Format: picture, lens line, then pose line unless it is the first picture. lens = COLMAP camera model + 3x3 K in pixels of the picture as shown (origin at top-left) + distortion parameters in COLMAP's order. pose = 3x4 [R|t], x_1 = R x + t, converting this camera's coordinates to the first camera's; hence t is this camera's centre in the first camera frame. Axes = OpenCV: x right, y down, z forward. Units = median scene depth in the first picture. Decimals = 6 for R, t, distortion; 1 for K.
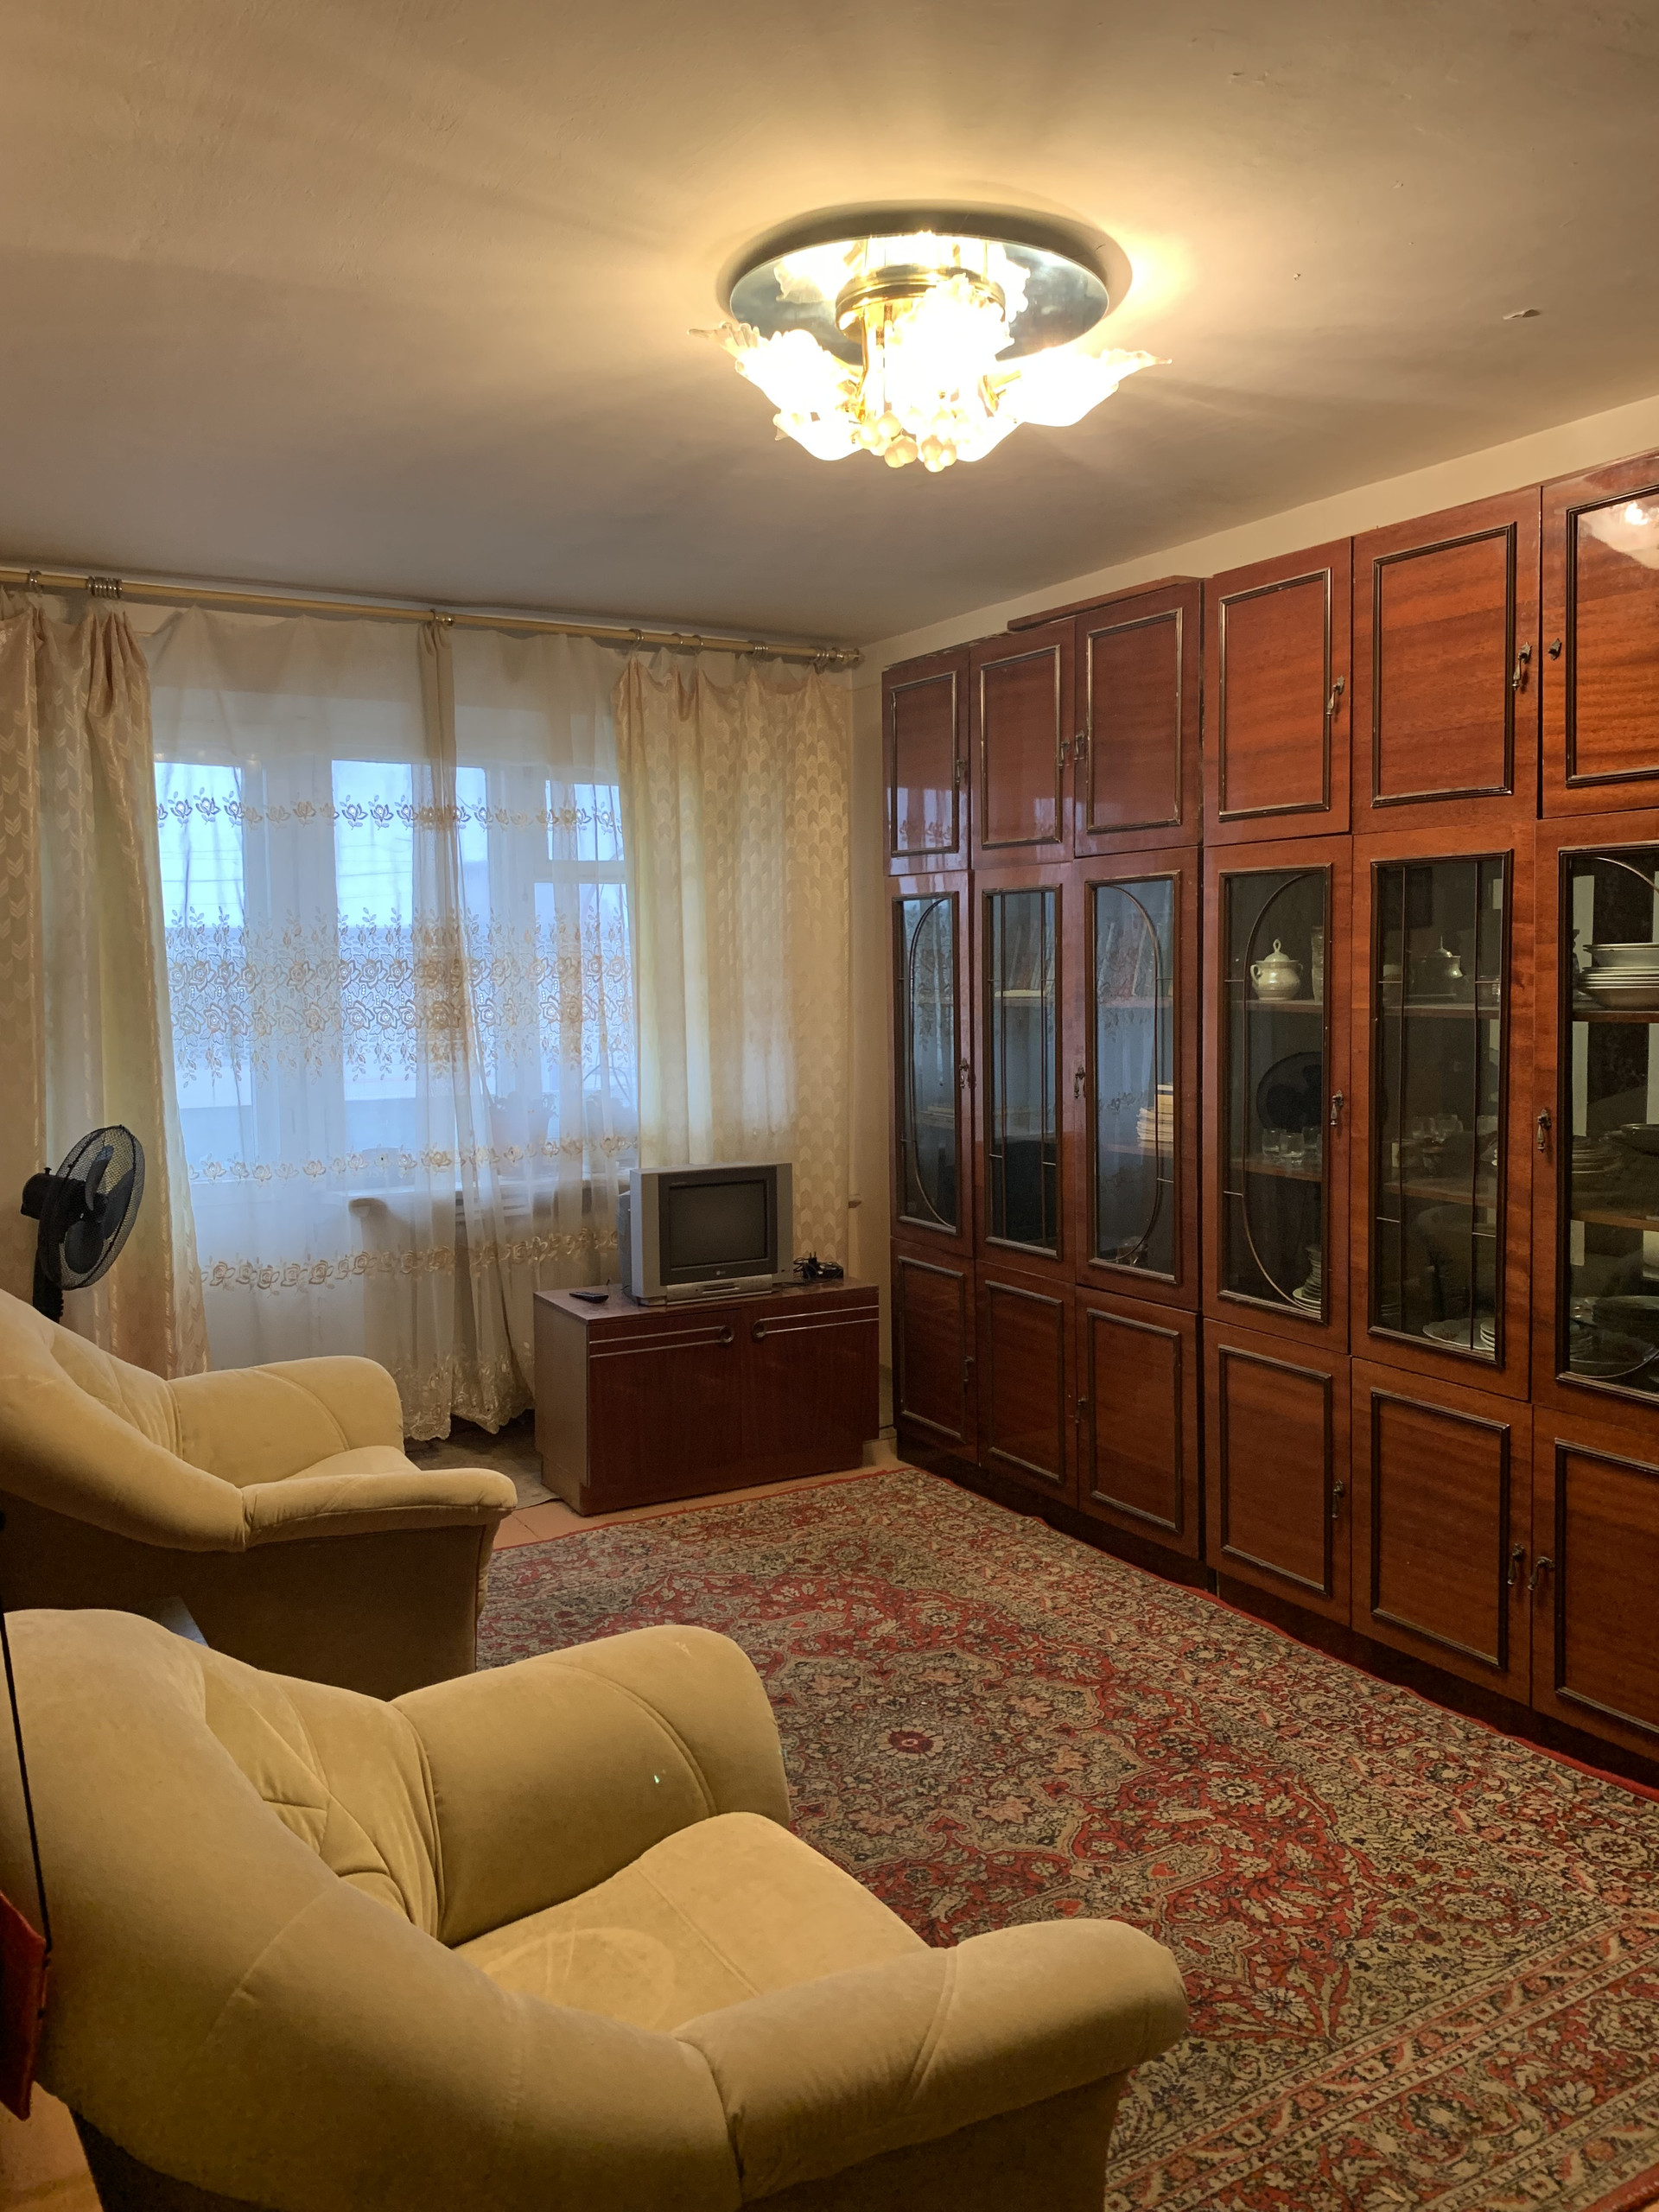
lens RADIAL K [[1696.2, 0, 836.1], [0, 1696.2, 1099.8], [0, 0, 1]] dist [0.006728, -0.009646]
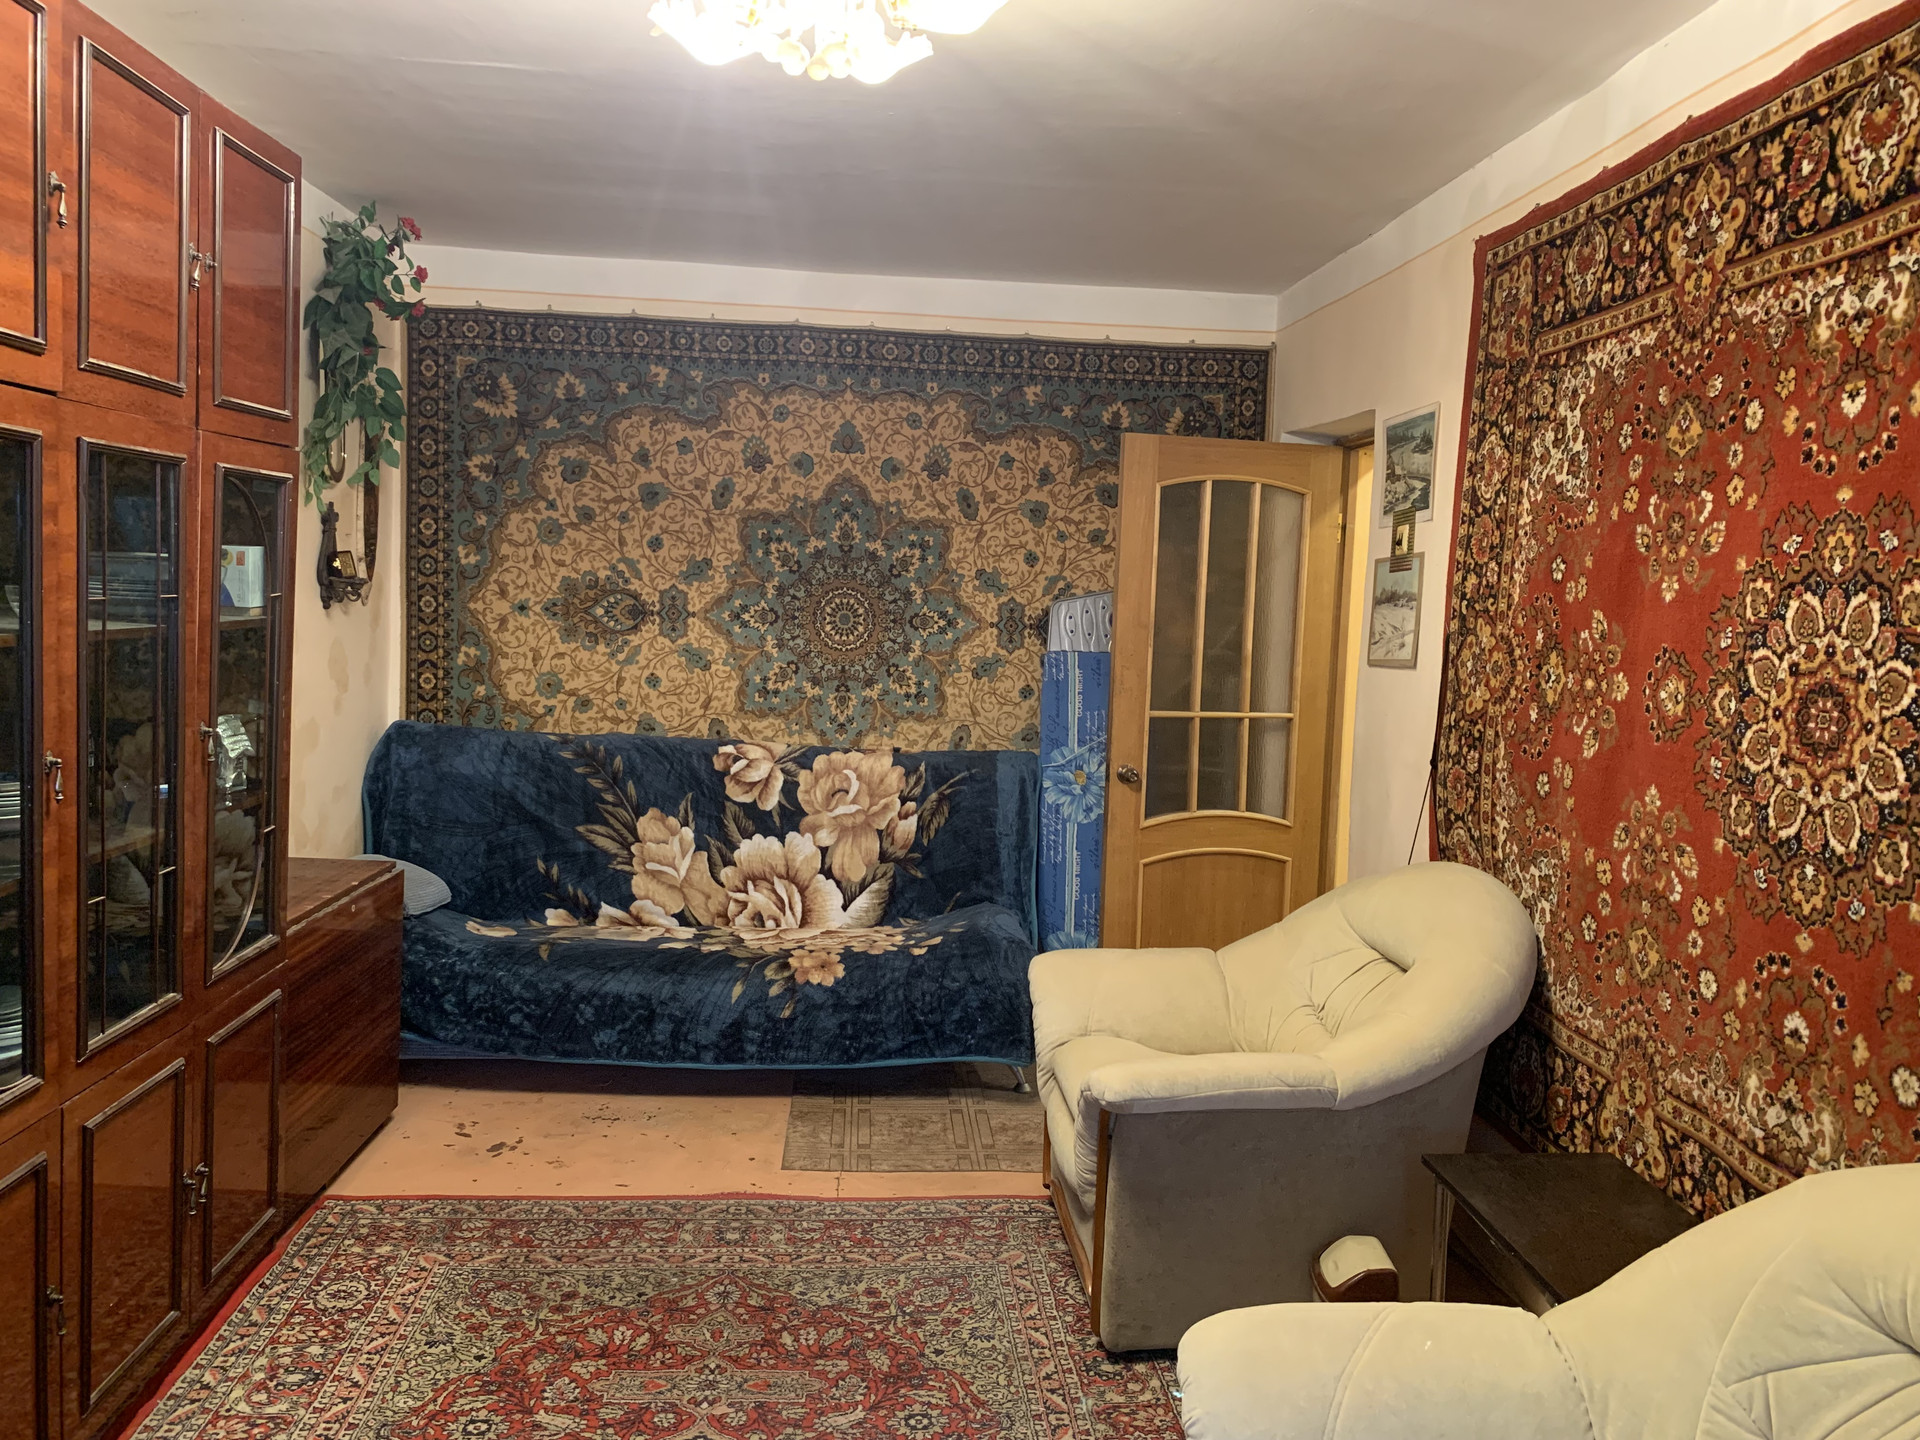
lens RADIAL K [[1472.3, 0, 966.2], [0, 1472.3, 715.4], [0, 0, 1]] dist [0.006728, -0.009646]
pose [[-0.892208, -0.057520, 0.447947, -0.394030], [0.016902, 0.986909, 0.160392, -0.135596], [-0.451309, 0.150674, -0.879555, 1.650424]]
